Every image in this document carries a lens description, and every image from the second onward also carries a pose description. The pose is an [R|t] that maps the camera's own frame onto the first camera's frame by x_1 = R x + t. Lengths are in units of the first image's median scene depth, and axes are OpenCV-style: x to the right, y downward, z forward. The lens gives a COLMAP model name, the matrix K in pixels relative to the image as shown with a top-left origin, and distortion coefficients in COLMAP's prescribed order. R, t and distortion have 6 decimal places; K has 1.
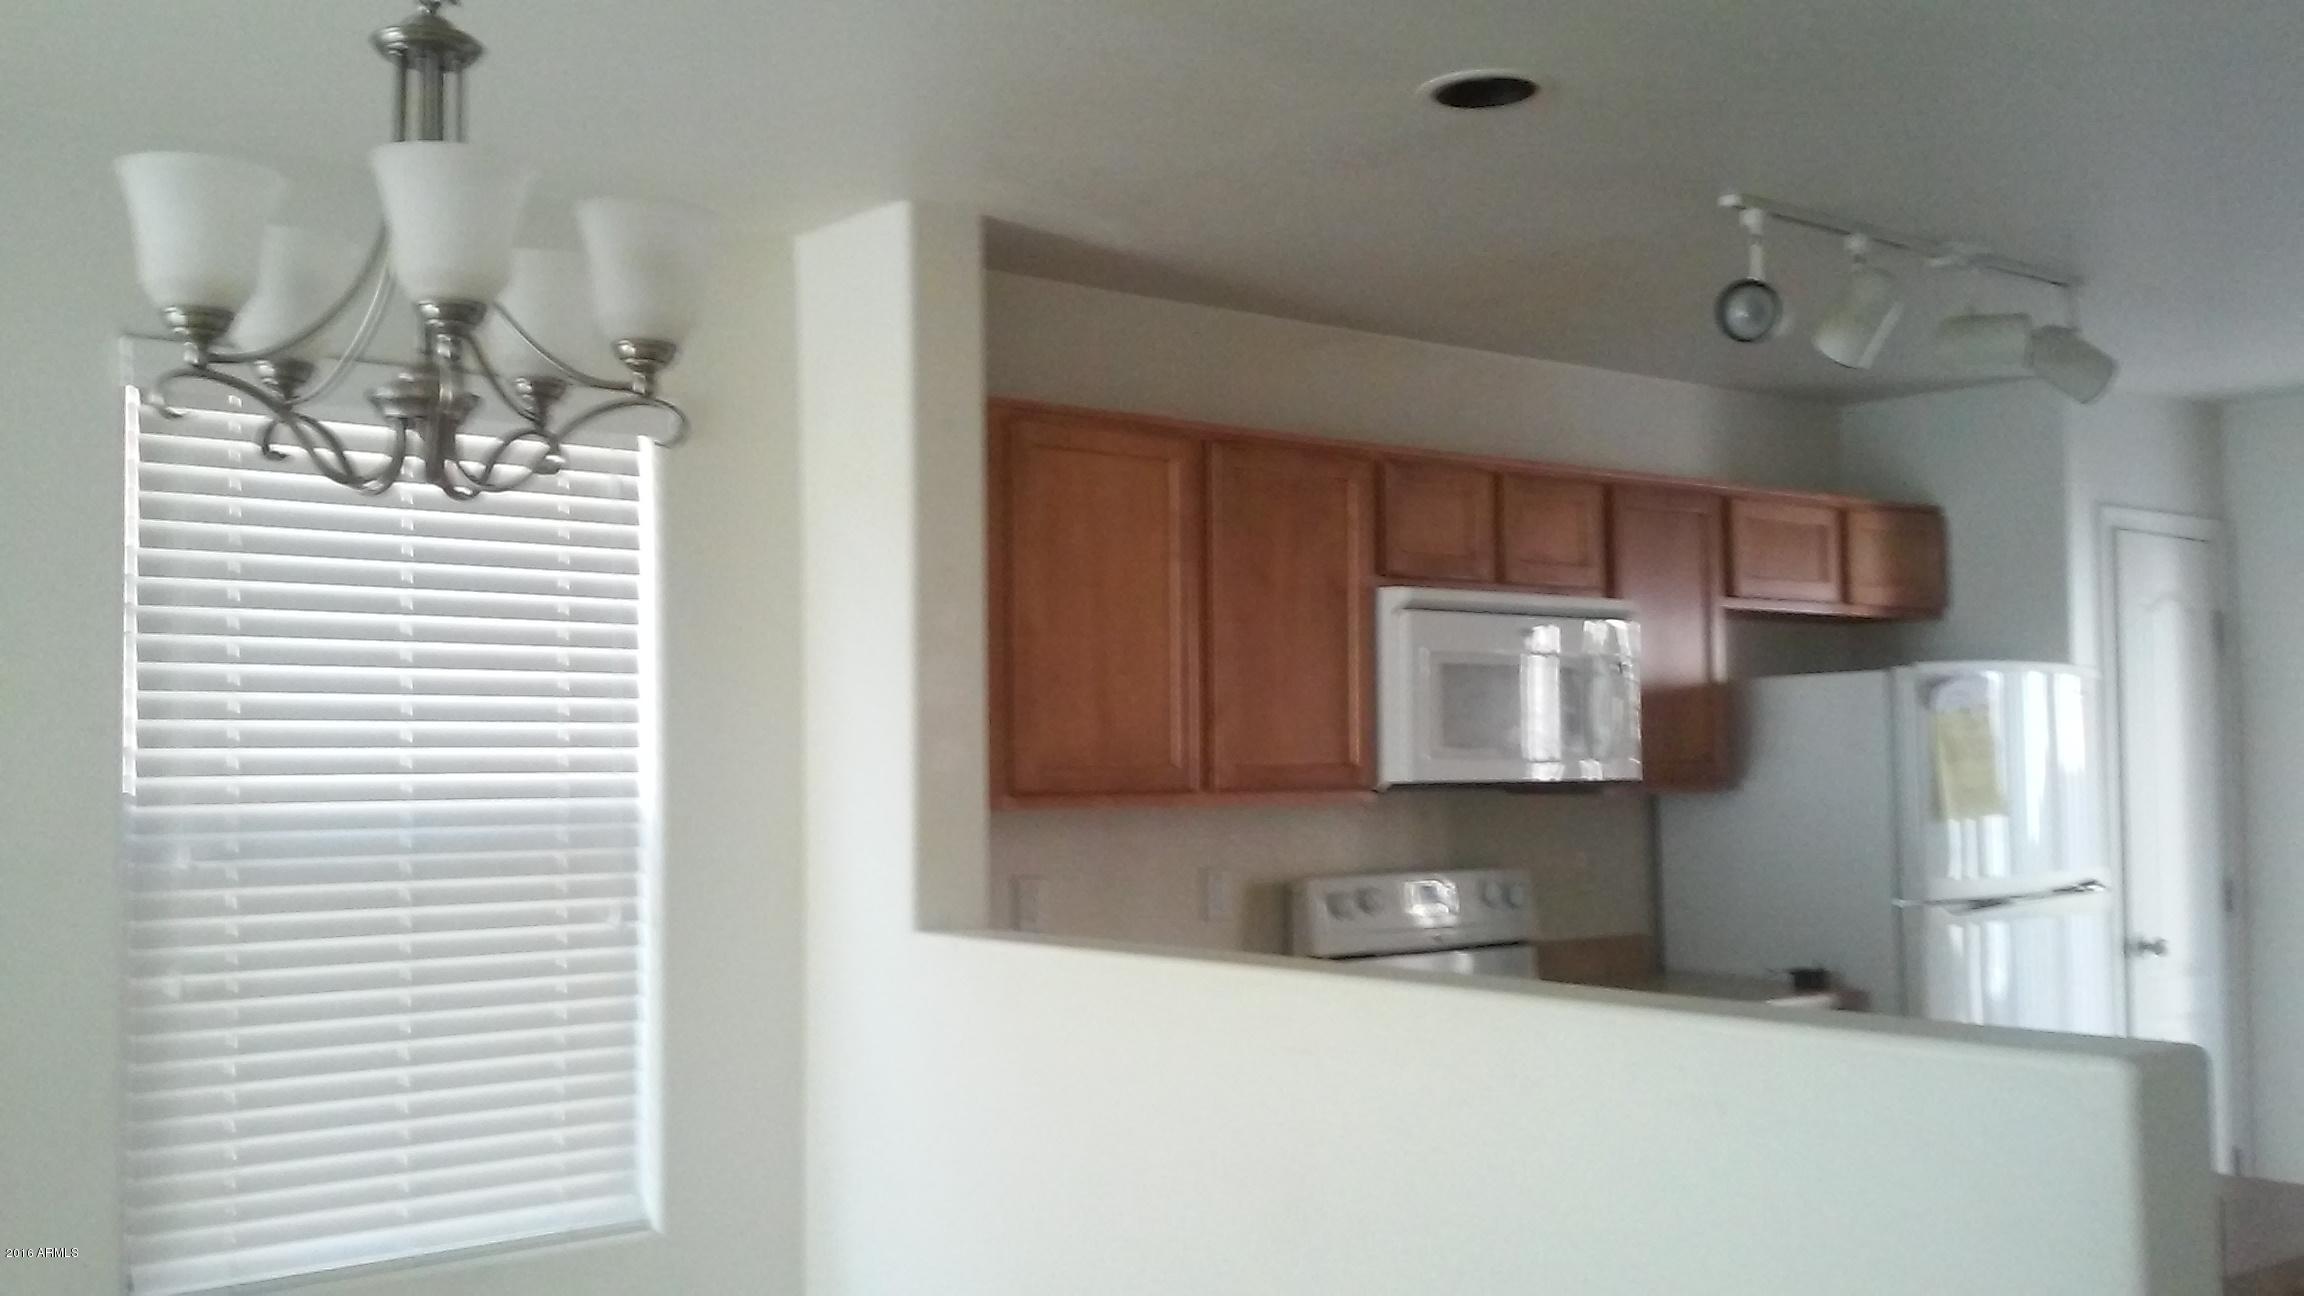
lens RADIAL K [[2269.5, 0, 1155.1], [0, 2269.5, 696.2], [0, 0, 1]] dist [0.009325, 0.005147]
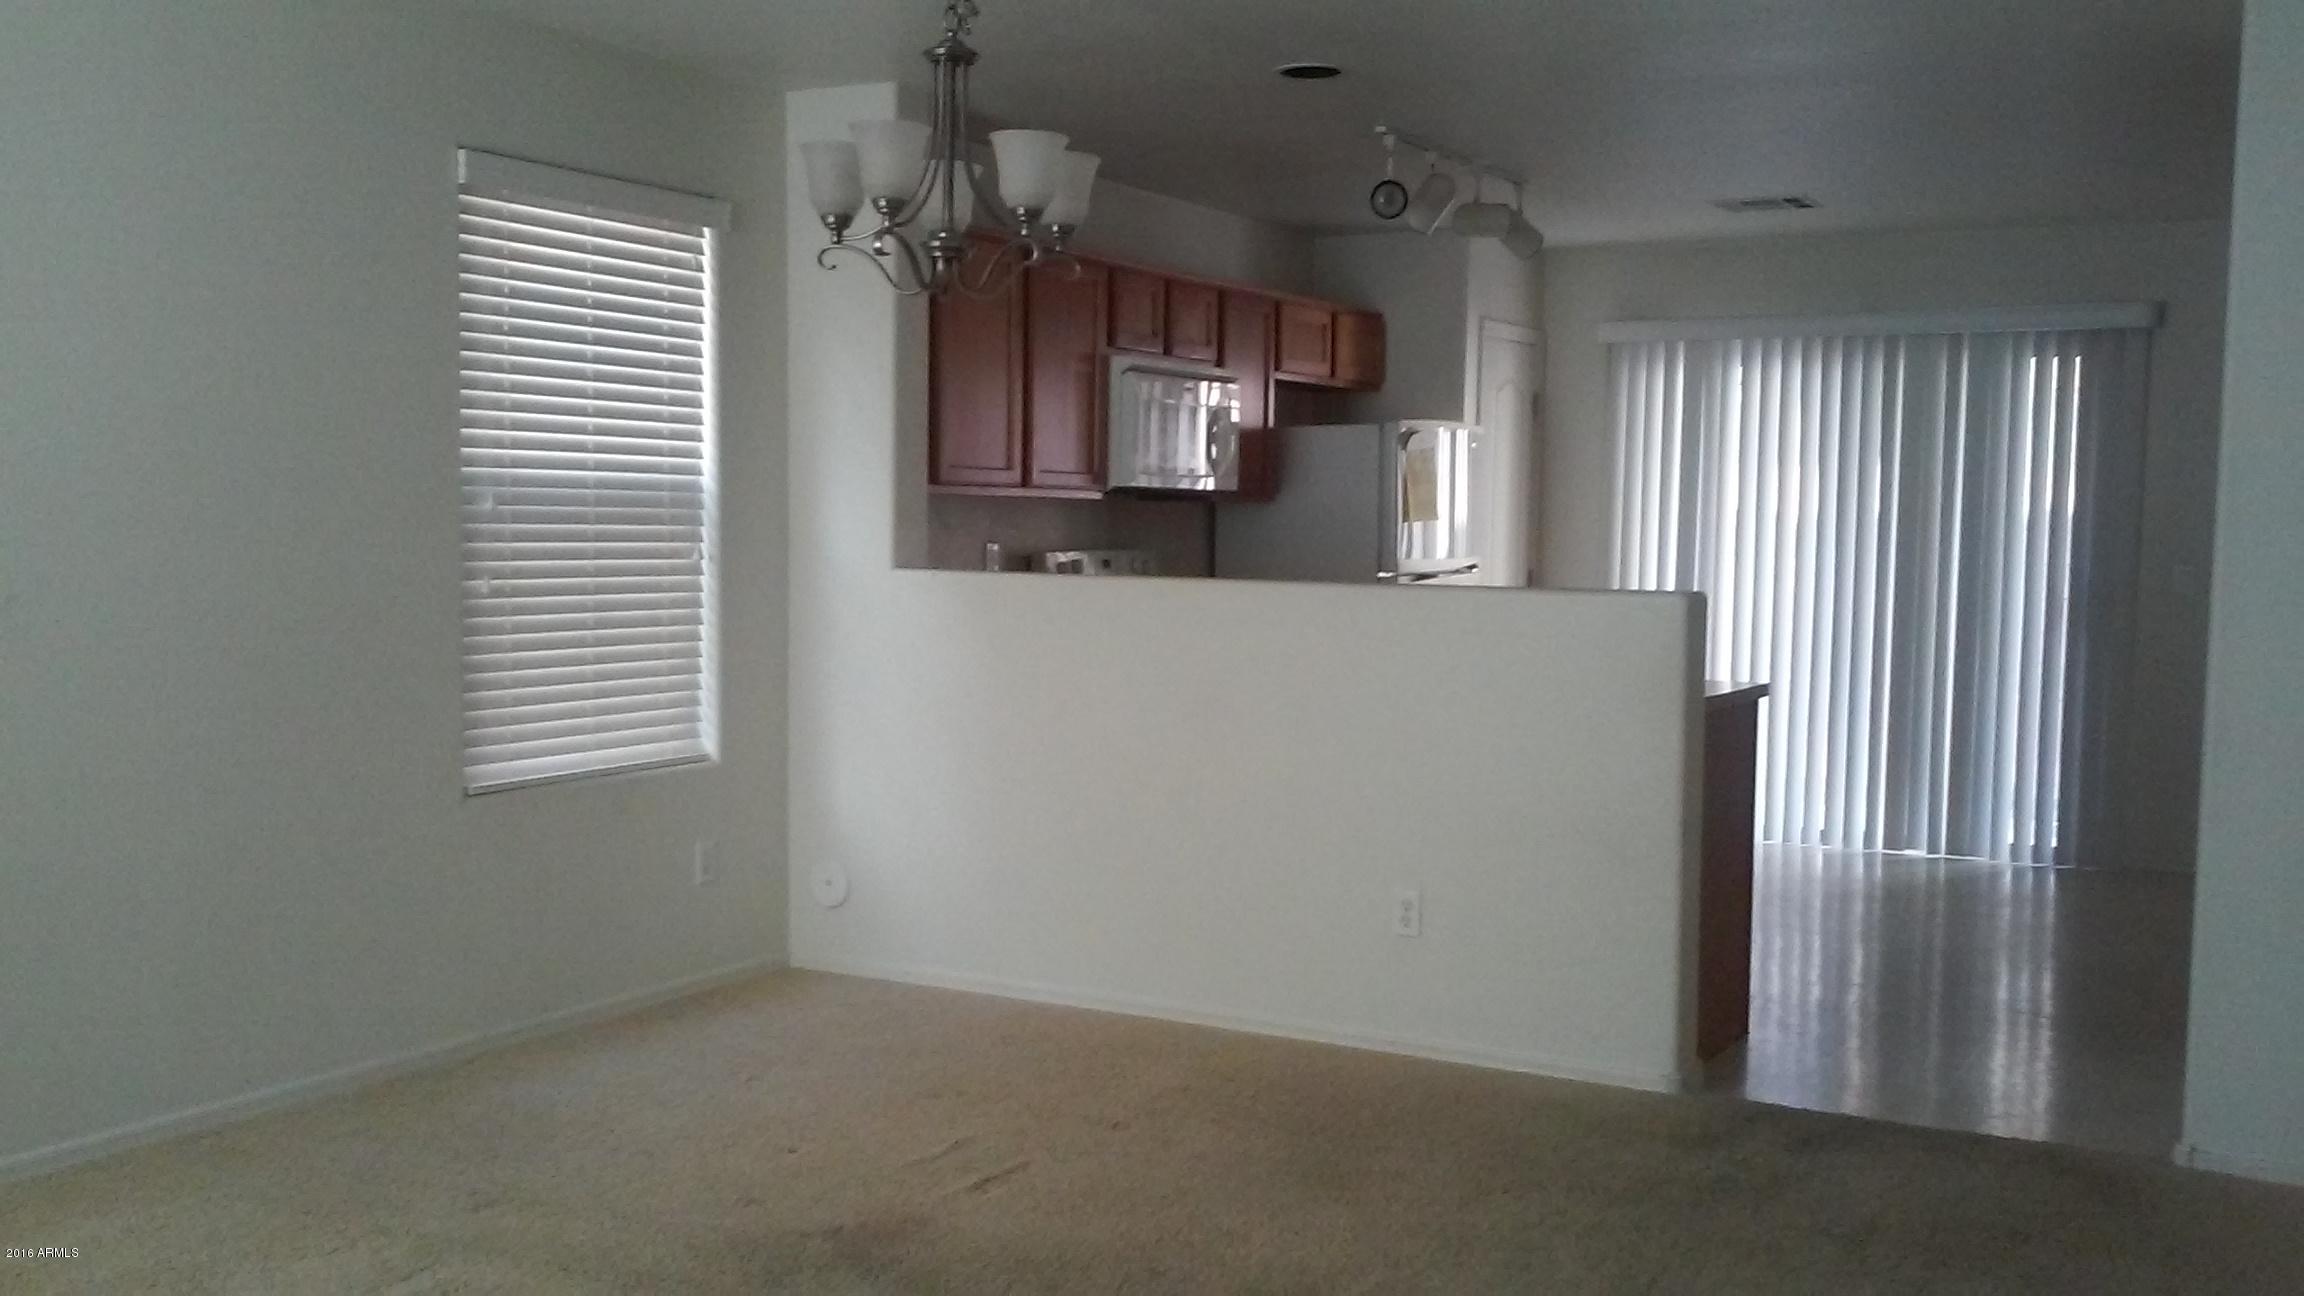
lens RADIAL K [[2180.1, 0, 1154.2], [0, 2180.1, 714.7], [0, 0, 1]] dist [0.112405, -0.274981]
pose [[0.935547, -0.006817, 0.353137, -0.397467], [-0.037295, 0.992318, 0.117960, 0.016891], [-0.351228, -0.123527, 0.928105, -0.397544]]
